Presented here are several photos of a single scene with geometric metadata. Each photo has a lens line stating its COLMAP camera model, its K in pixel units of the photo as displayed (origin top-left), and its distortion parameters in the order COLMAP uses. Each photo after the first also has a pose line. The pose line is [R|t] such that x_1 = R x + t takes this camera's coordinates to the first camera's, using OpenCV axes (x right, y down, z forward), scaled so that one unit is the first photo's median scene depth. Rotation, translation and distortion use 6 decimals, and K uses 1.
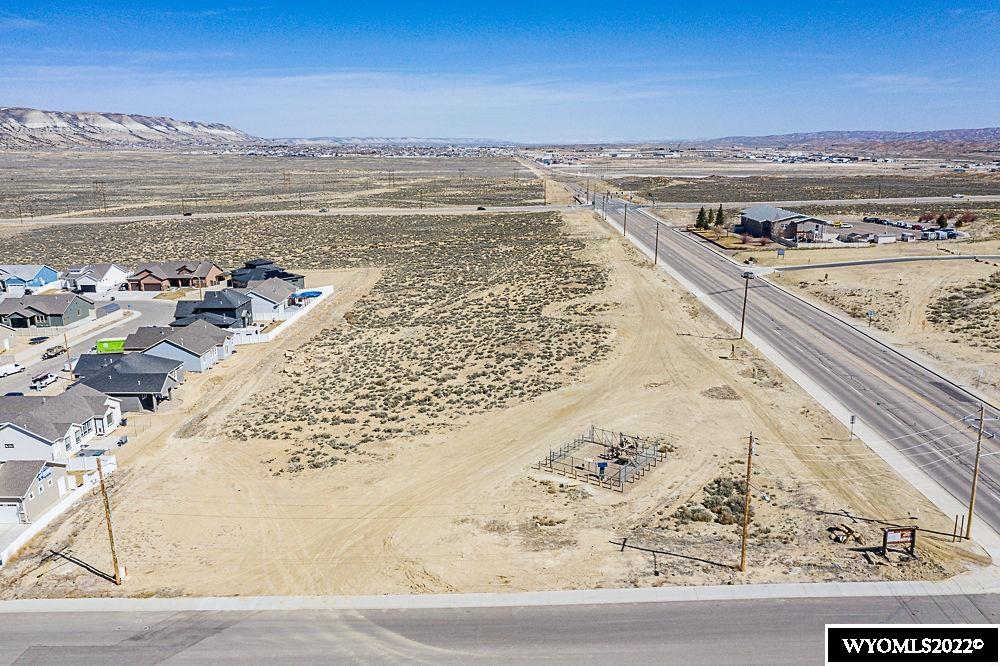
lens RADIAL K [[785.5, 0, 496.7], [0, 785.5, 332.6], [0, 0, 1]] dist [-0.026189, 0.006782]
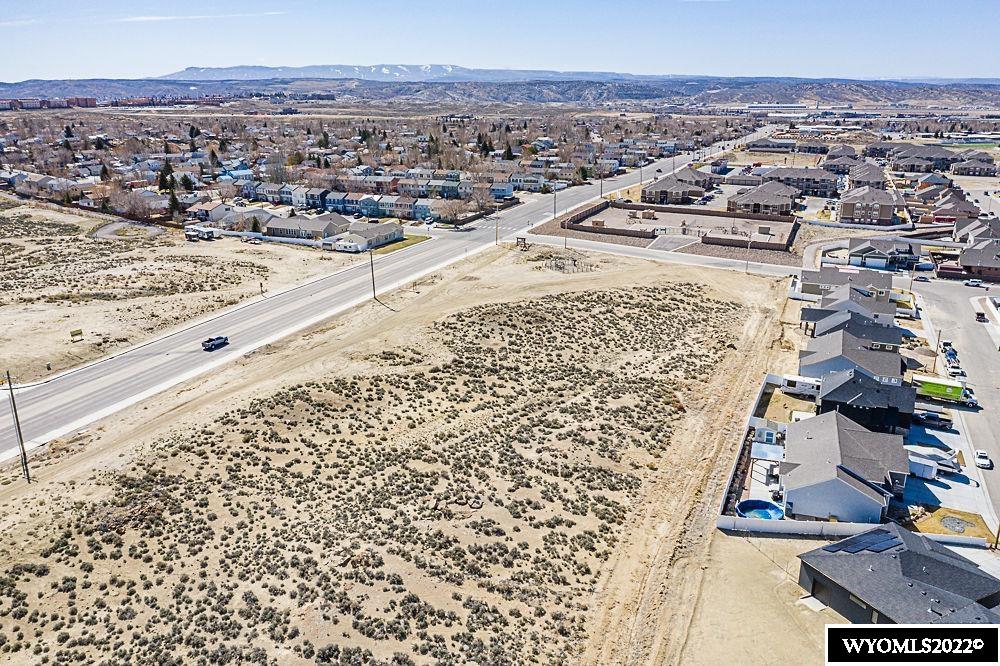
lens RADIAL K [[785.5, 0, 496.2], [0, 785.5, 334.1], [0, 0, 1]] dist [-0.026189, 0.006782]
pose [[-0.926063, -0.095316, 0.365134, -0.405386], [0.105840, 0.863138, 0.493751, -0.634224], [-0.362224, 0.495890, -0.789232, 2.226453]]
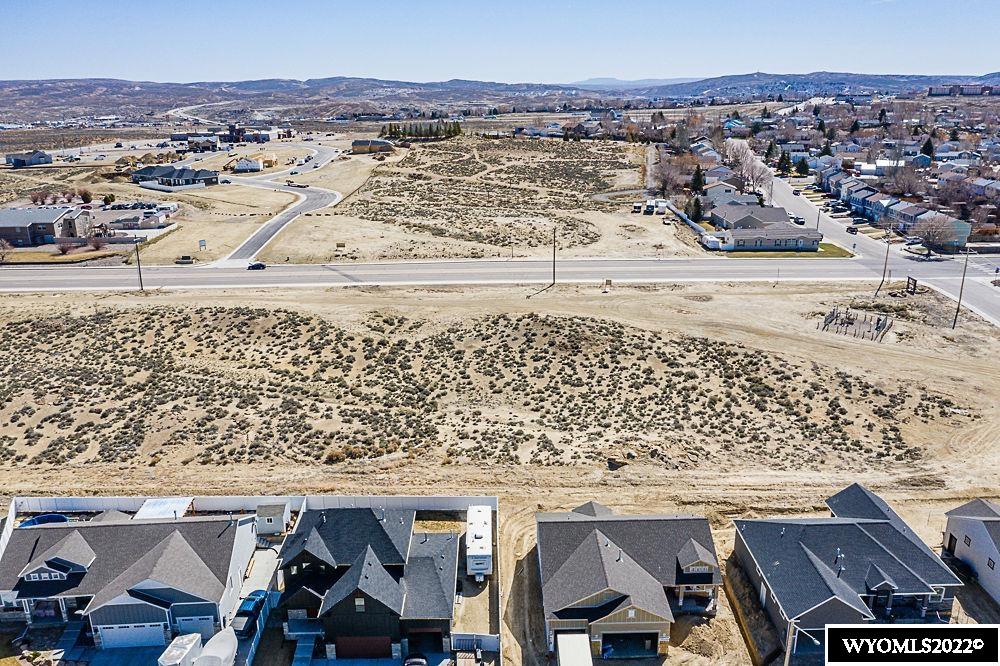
lens RADIAL K [[785.5, 0, 496.3], [0, 785.5, 333.4], [0, 0, 1]] dist [-0.026189, 0.006782]
pose [[-0.034346, -0.288200, 0.956954, -0.972775], [0.245553, 0.925734, 0.287611, -0.326238], [-0.968774, 0.244861, 0.038973, 1.179633]]
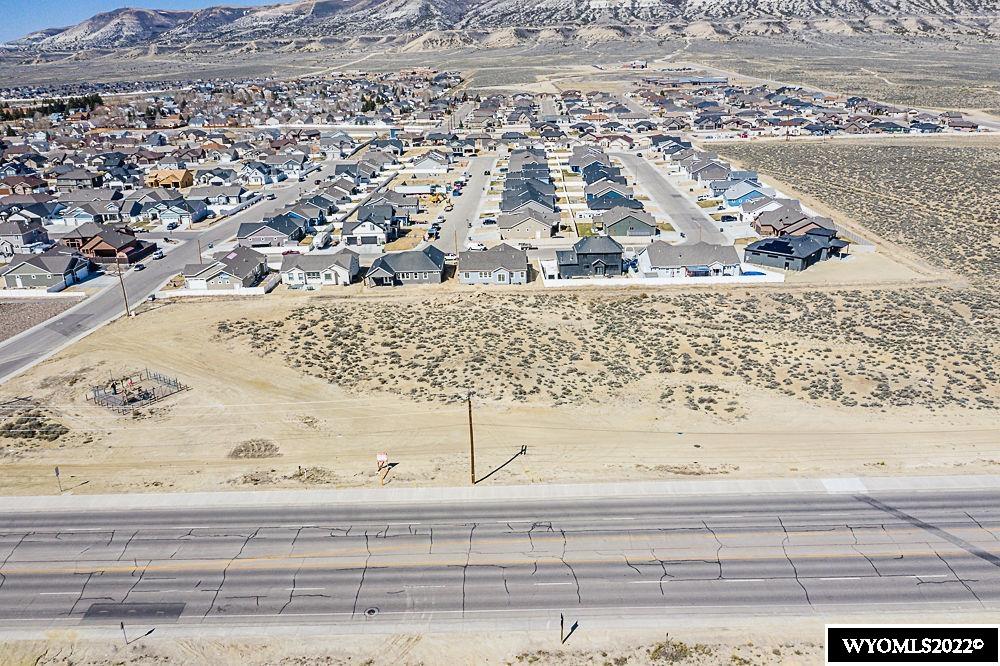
lens RADIAL K [[785.5, 0, 496.8], [0, 785.5, 333.7], [0, 0, 1]] dist [-0.026189, 0.006782]
pose [[0.023614, 0.353656, -0.935077, 0.977362], [-0.210923, 0.916046, 0.341132, -0.369541], [0.977217, 0.189174, 0.096226, 1.039960]]
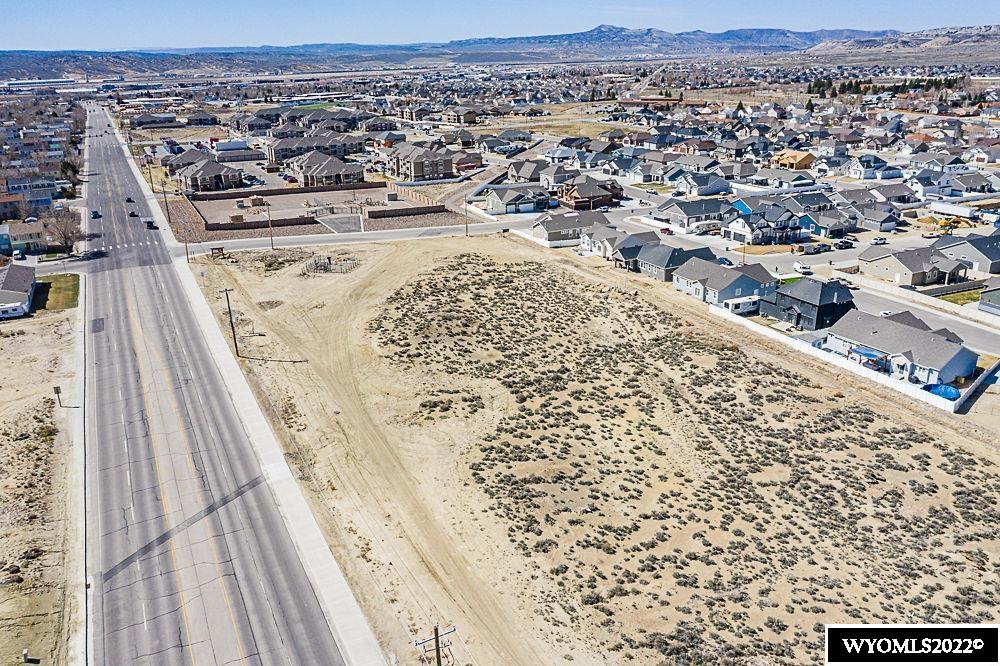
lens RADIAL K [[785.5, 0, 496.3], [0, 785.5, 331.2], [0, 0, 1]] dist [-0.026189, 0.006782]
pose [[-0.883658, 0.187136, -0.429101, 0.486110], [-0.079093, 0.843765, 0.530854, -0.600582], [0.461402, 0.503032, -0.730799, 2.020189]]
